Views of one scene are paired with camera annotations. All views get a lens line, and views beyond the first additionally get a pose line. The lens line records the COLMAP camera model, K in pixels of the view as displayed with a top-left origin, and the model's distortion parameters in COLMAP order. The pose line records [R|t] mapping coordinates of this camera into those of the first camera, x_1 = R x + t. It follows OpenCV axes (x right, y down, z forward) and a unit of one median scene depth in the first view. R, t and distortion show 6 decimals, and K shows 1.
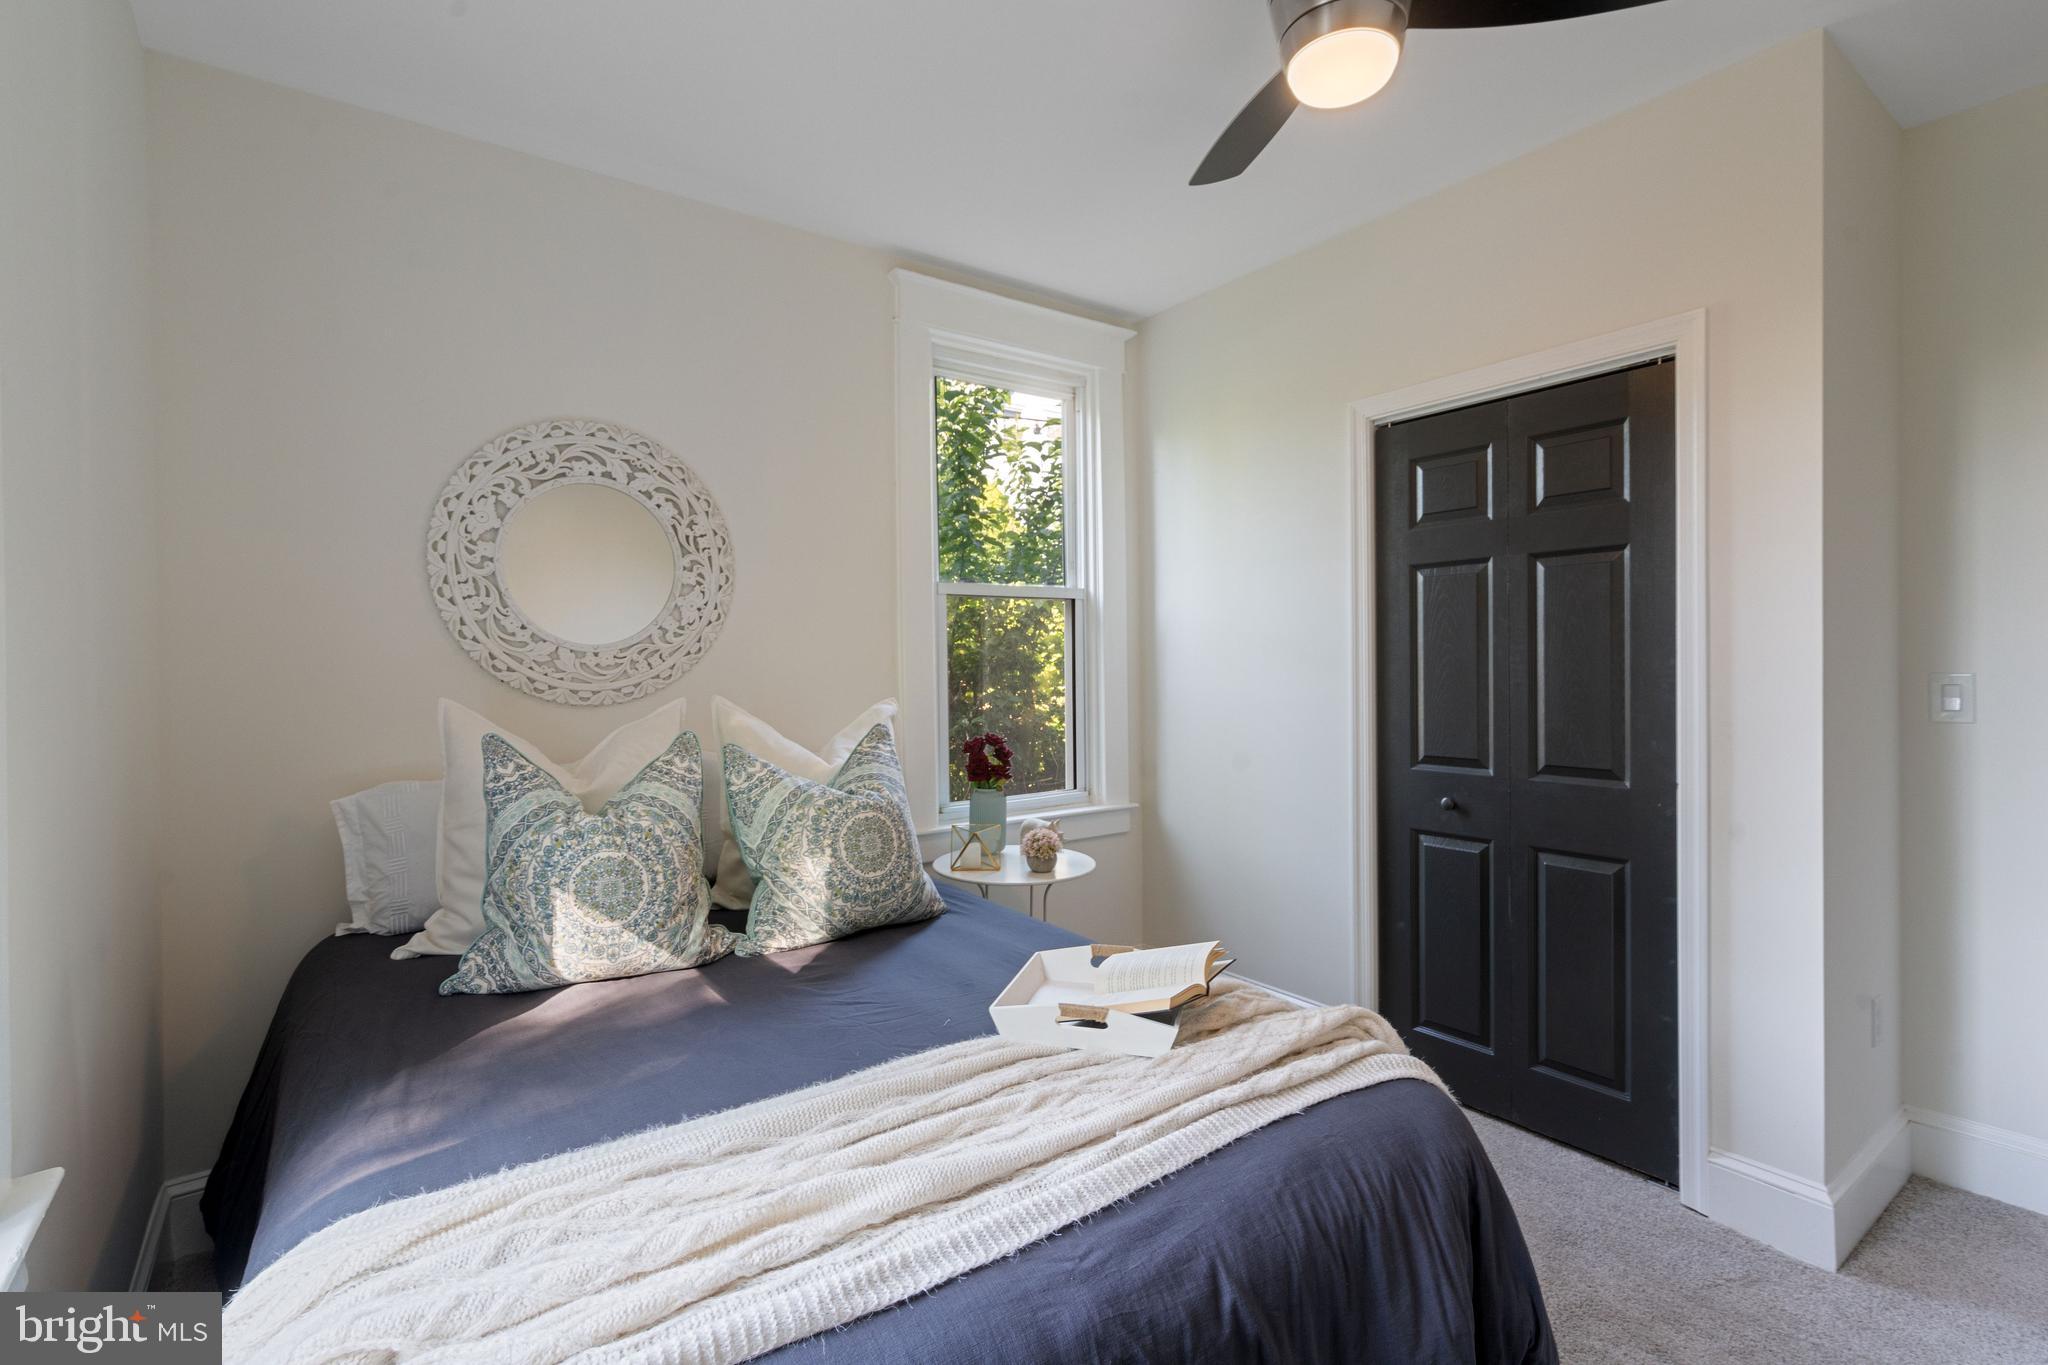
lens RADIAL K [[945.6, 0, 1020.5], [0, 945.6, 668.4], [0, 0, 1]] dist [-0.017732, 0.008052]
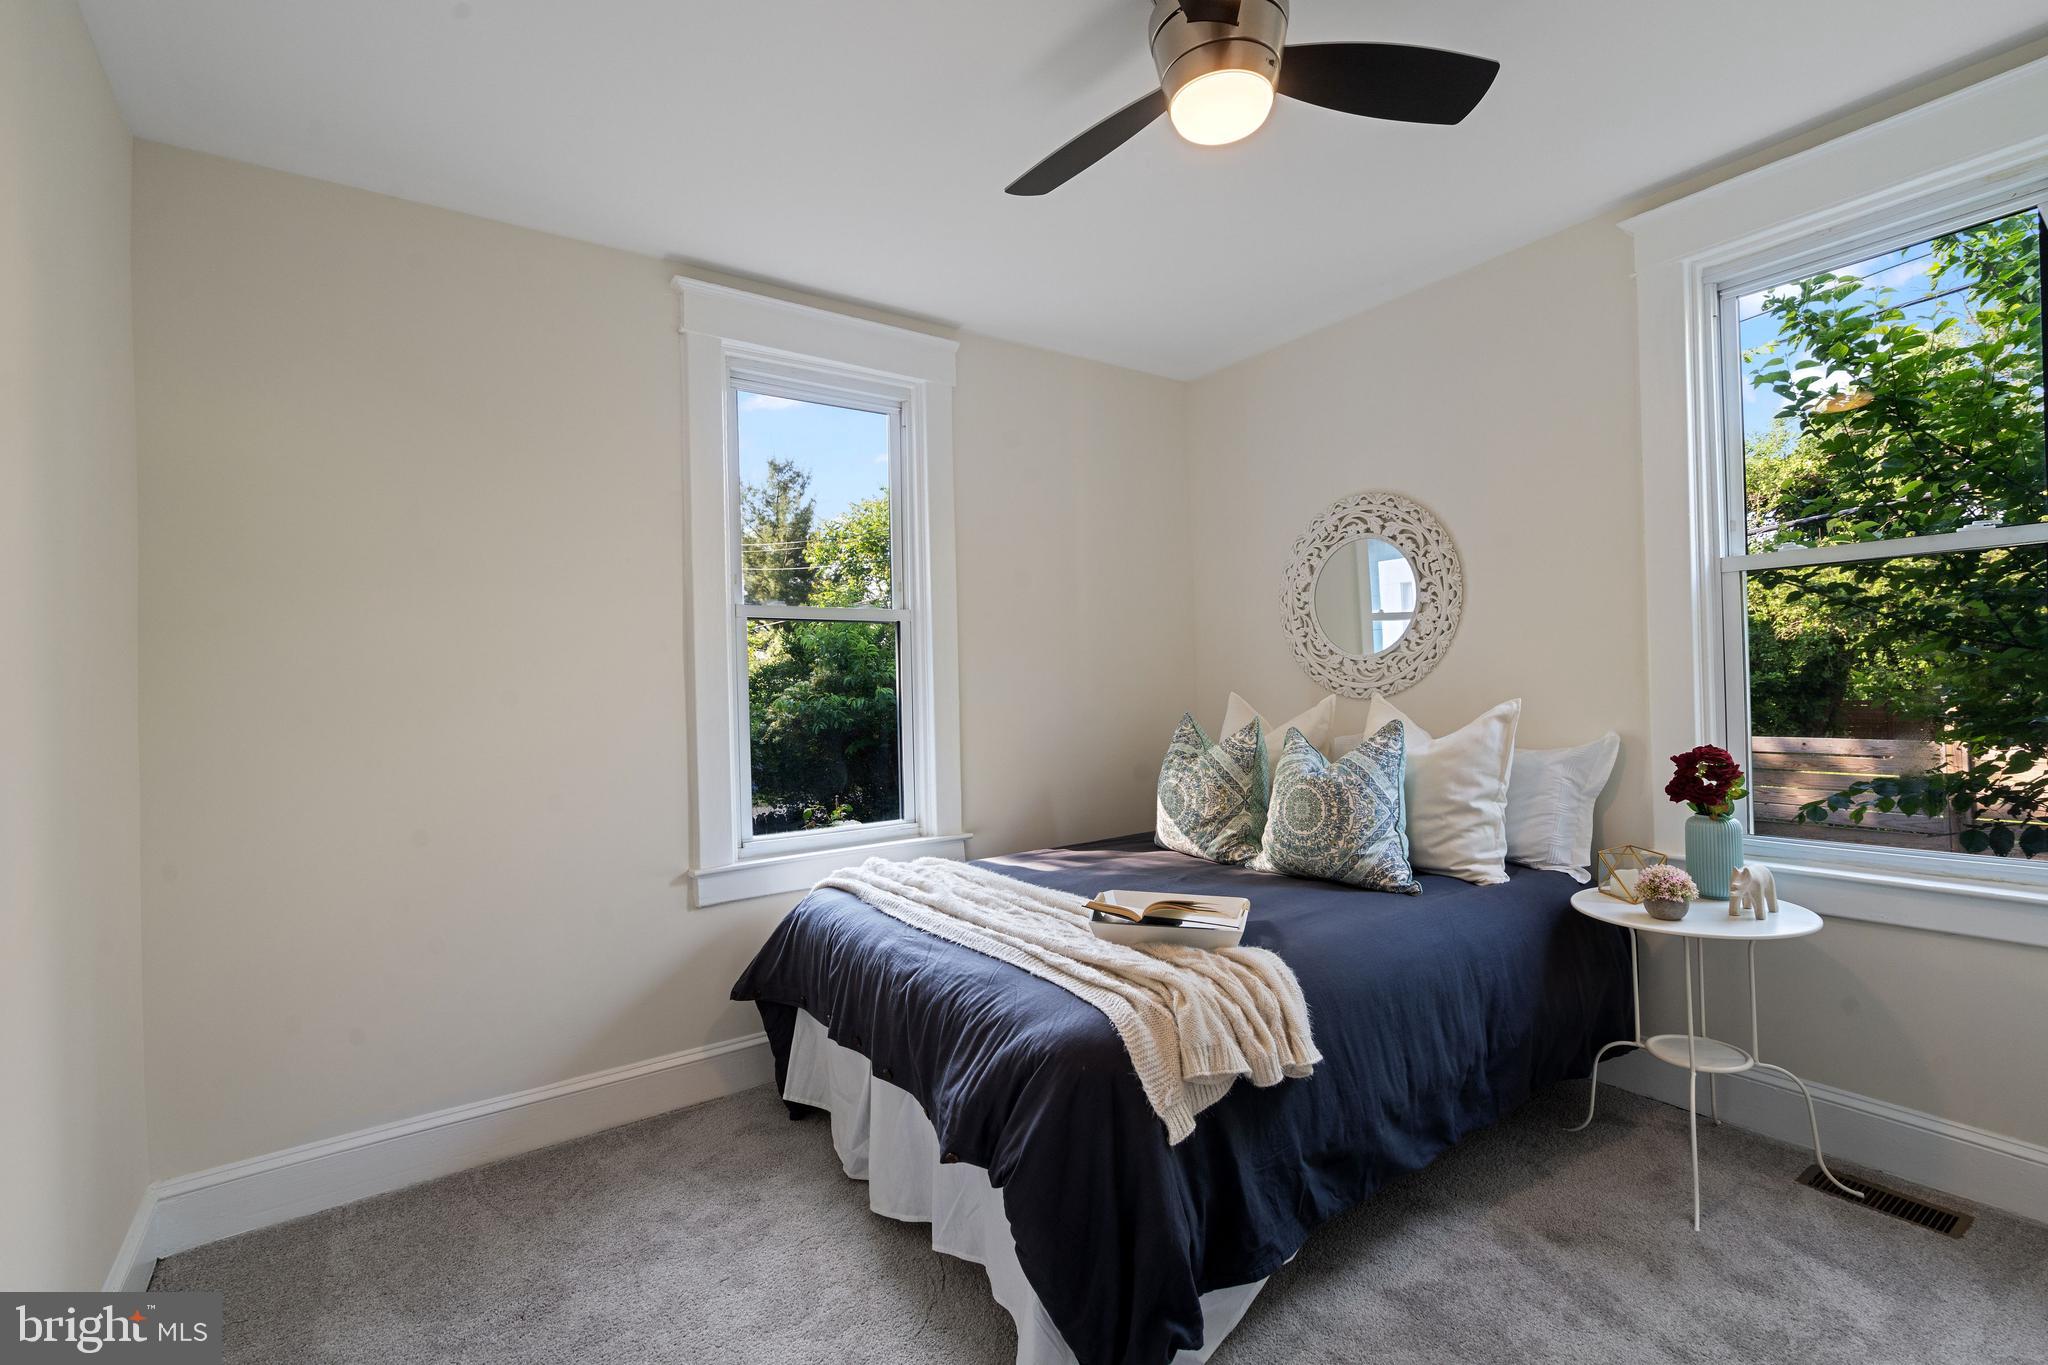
lens RADIAL K [[945.6, 0, 1023.7], [0, 945.6, 683.3], [0, 0, 1]] dist [-0.017732, 0.008052]
pose [[-0.037102, 0.008253, -0.999277, 0.948959], [0.025505, 0.999648, 0.007309, -0.006330], [0.998986, -0.025216, -0.037299, 0.547471]]
